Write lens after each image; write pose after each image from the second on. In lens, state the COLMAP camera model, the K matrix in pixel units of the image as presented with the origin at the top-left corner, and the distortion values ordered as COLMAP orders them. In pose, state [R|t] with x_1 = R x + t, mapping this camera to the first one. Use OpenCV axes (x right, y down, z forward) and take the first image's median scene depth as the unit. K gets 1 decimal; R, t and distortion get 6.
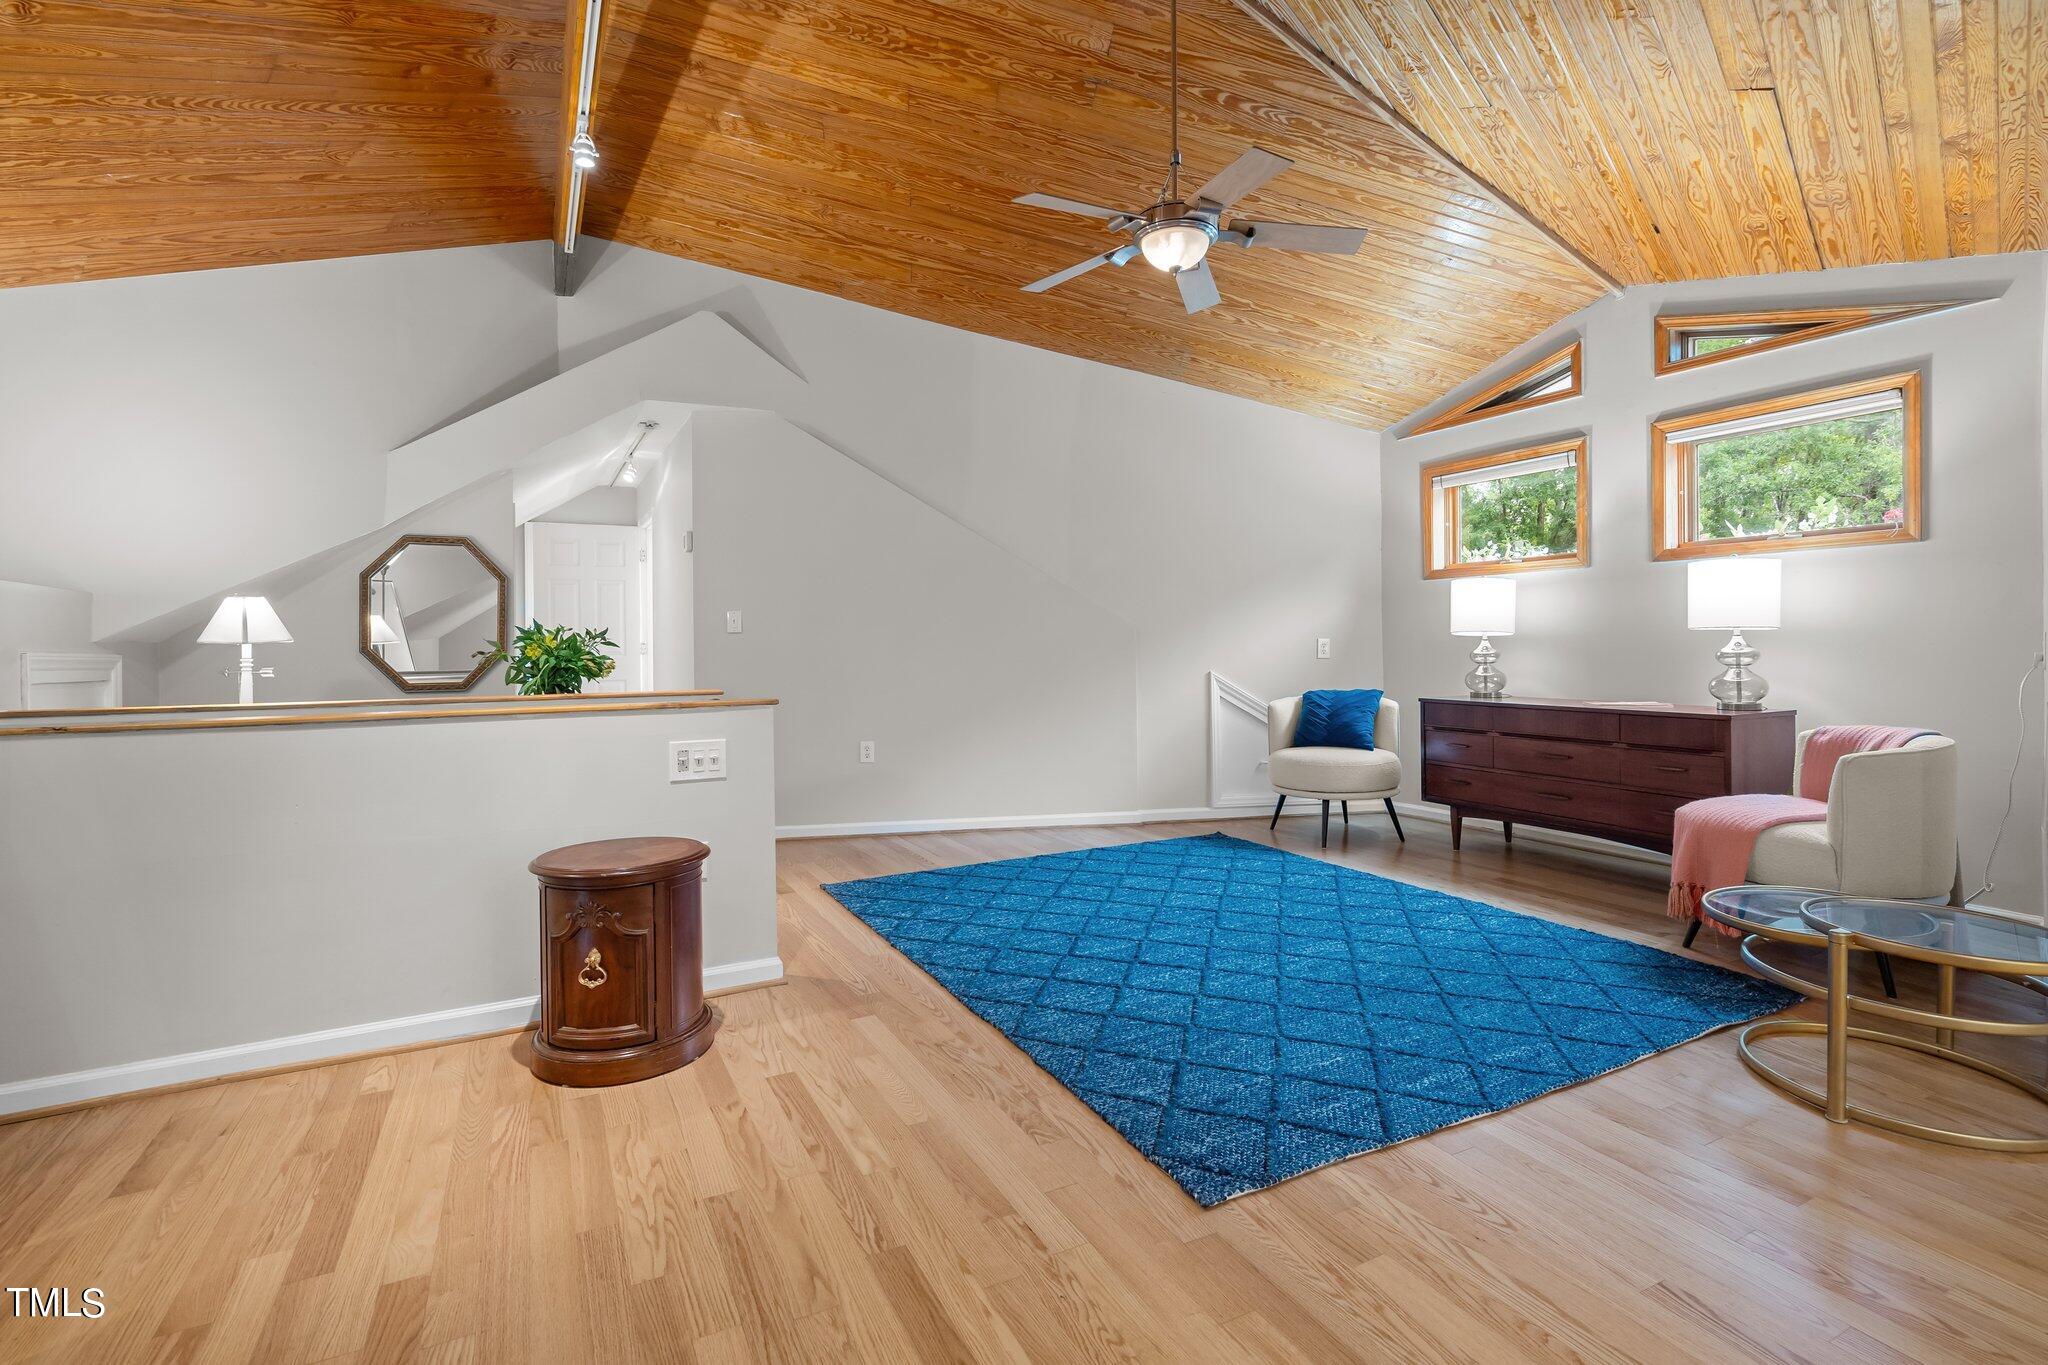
lens RADIAL K [[944.8, 0, 1031.8], [0, 944.8, 642.7], [0, 0, 1]] dist [-0.000600, -0.000025]
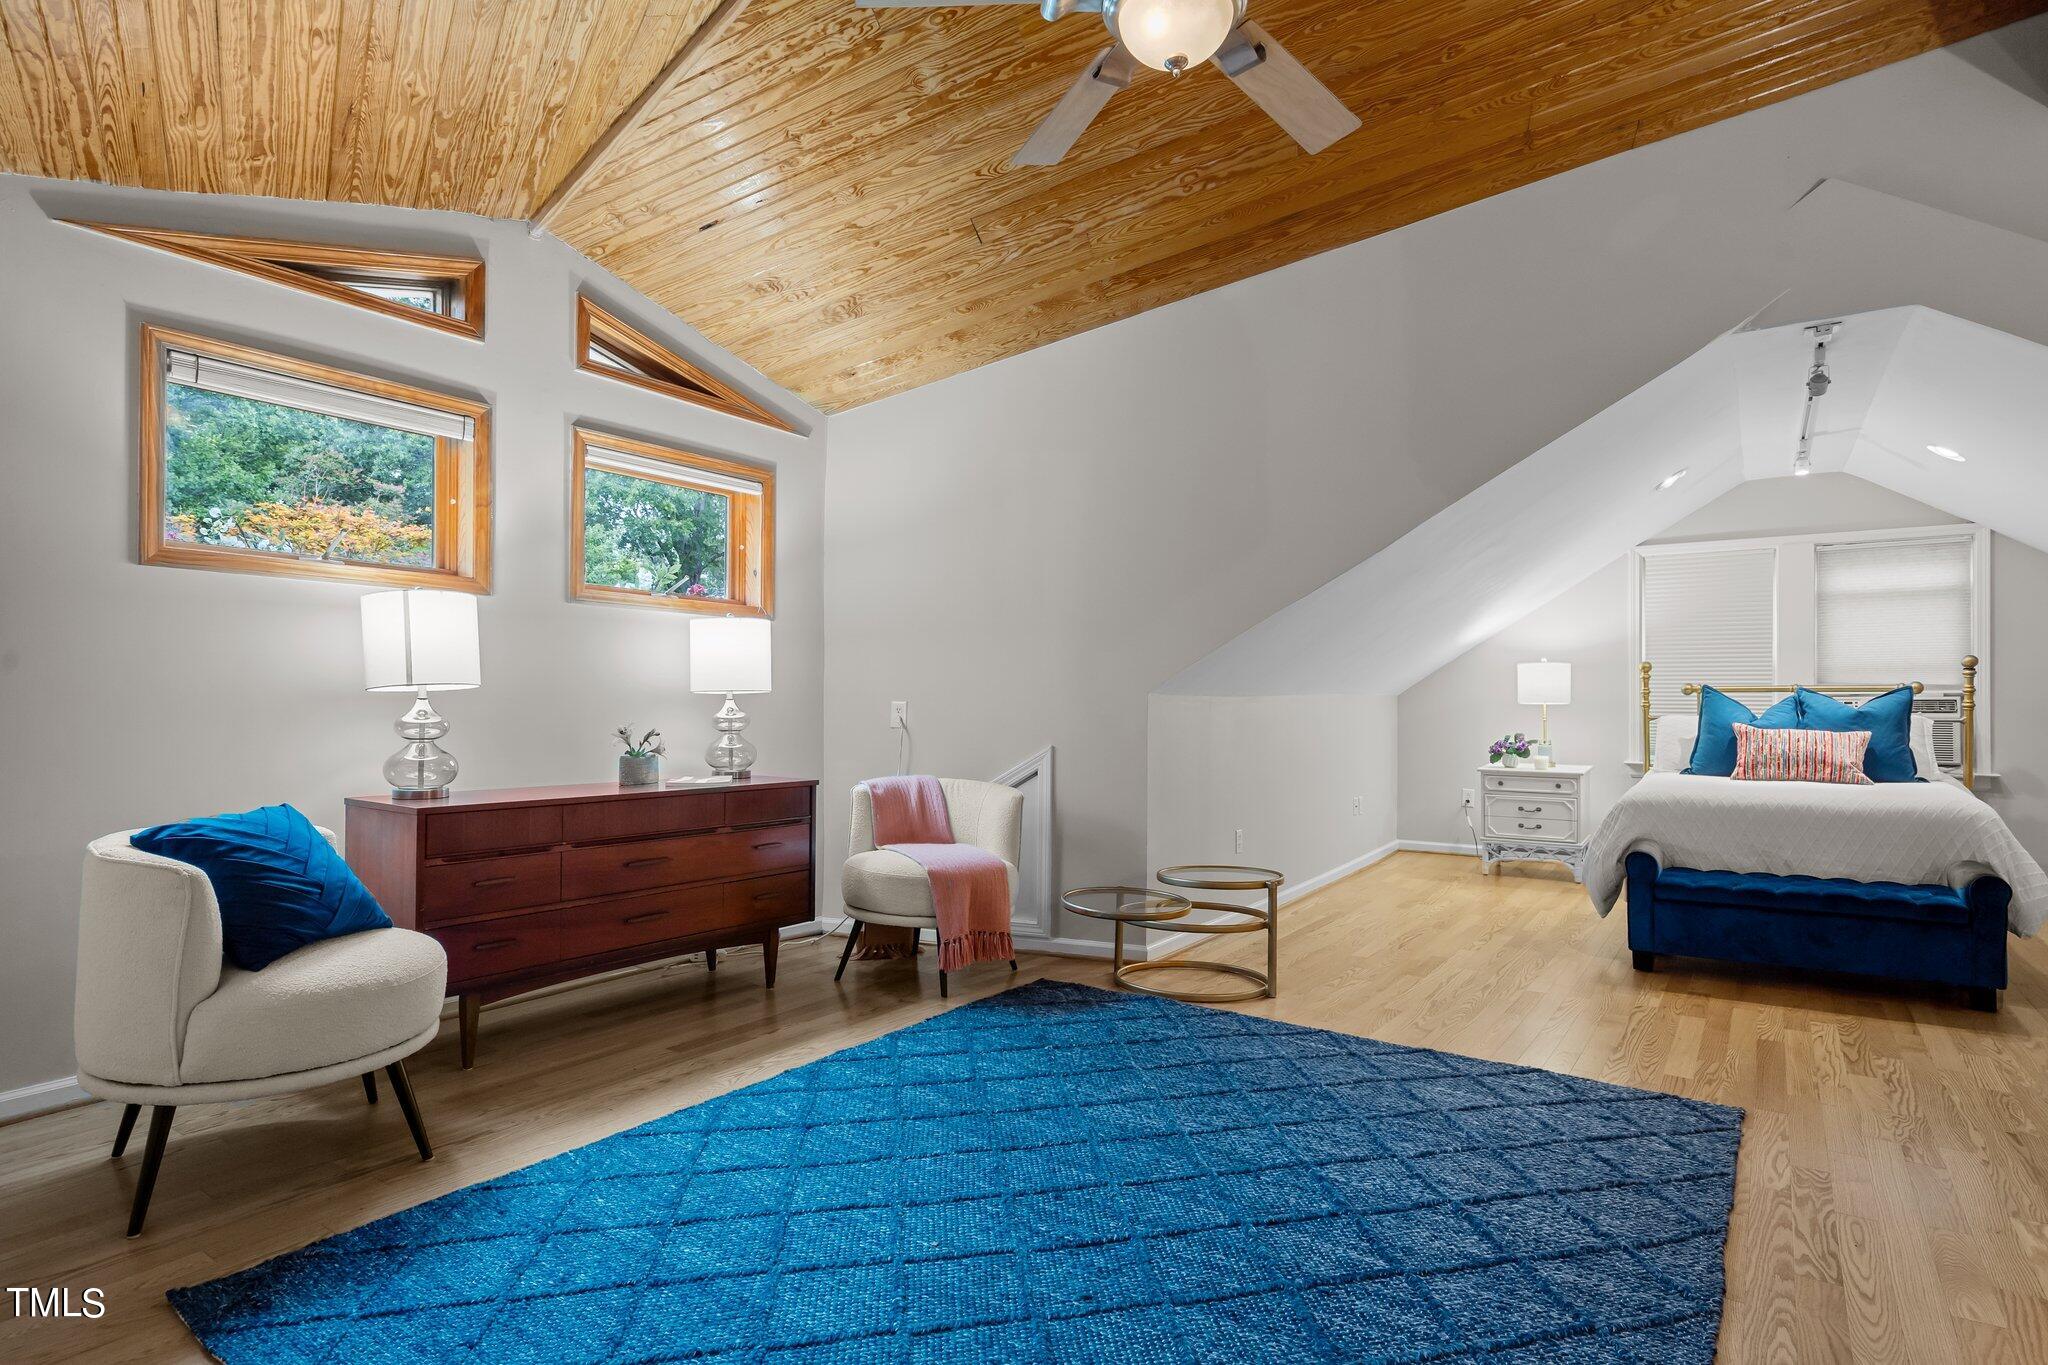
lens RADIAL K [[1082.6, 0, 1027.4], [0, 1082.6, 698.9], [0, 0, 1]] dist [0.002531, 0.000263]
pose [[-0.458394, 0.023145, 0.888448, -0.308687], [0.007414, 0.999726, -0.022218, 0.015818], [-0.888718, -0.003597, -0.458440, 1.095122]]
